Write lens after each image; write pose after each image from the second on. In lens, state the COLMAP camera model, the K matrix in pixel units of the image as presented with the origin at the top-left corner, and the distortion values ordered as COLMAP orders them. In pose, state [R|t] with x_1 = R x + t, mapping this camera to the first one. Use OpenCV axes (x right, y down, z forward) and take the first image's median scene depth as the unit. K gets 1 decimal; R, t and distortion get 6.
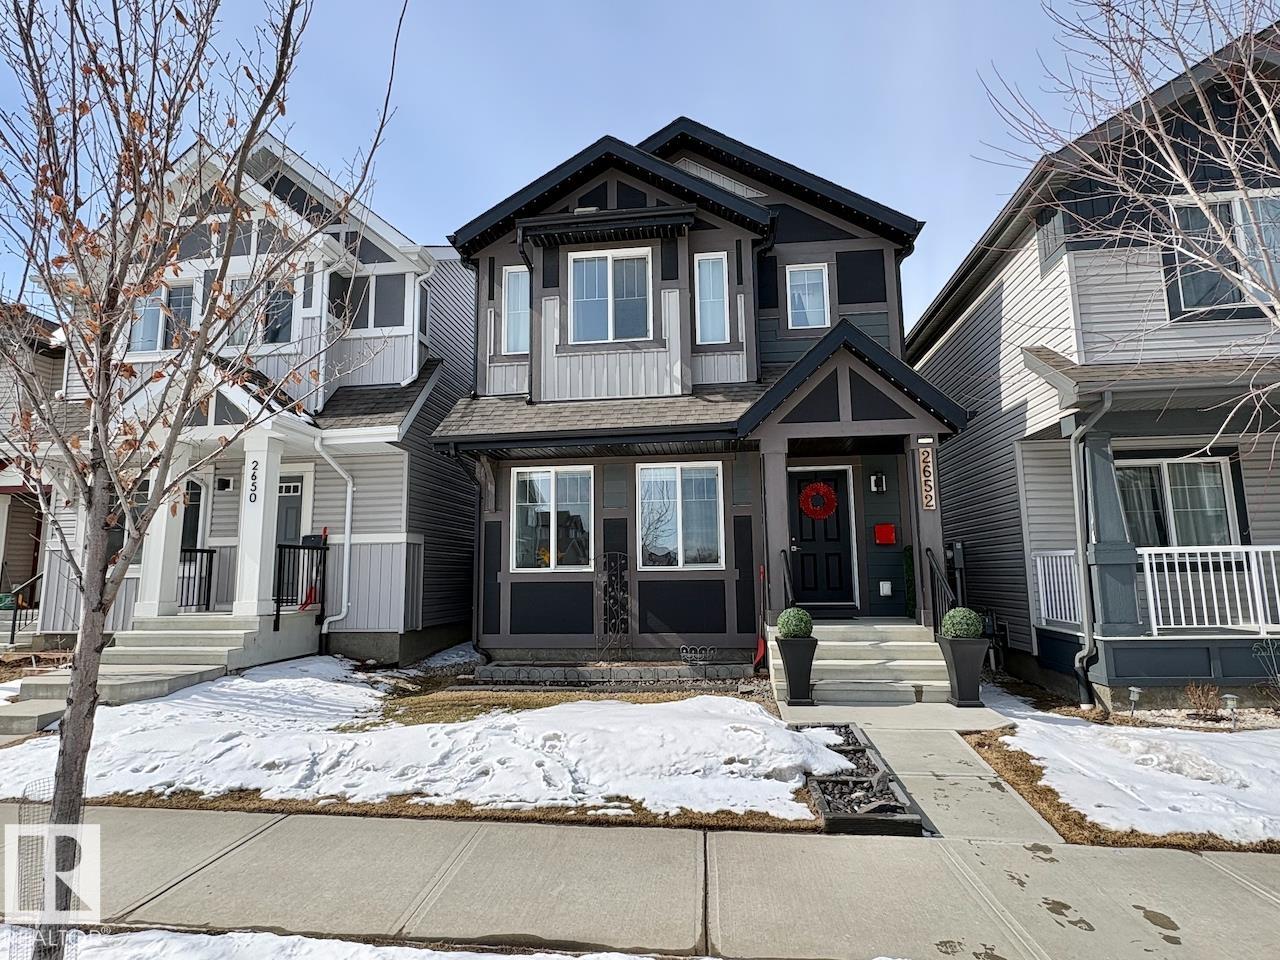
lens RADIAL K [[696.0, 0, 638.5], [0, 696.0, 479.9], [0, 0, 1]] dist [0.002880, -0.001504]
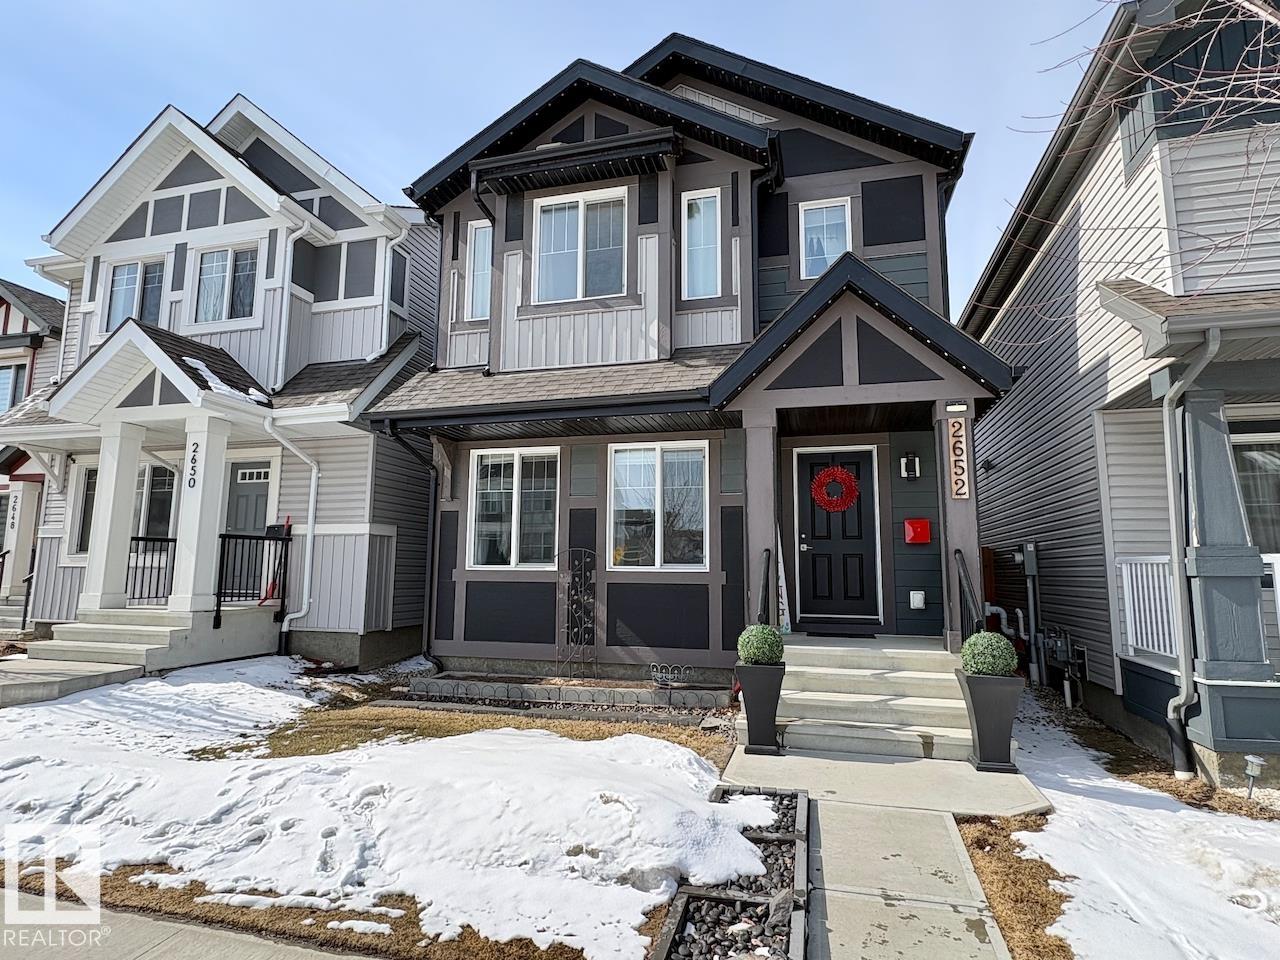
lens RADIAL K [[696.0, 0, 636.8], [0, 696.0, 479.6], [0, 0, 1]] dist [0.002880, -0.001504]
pose [[0.989173, 0.001551, -0.146747, 0.164692], [-0.000806, 0.999986, 0.005135, 0.016570], [0.146753, -0.004961, 0.989161, 0.181464]]
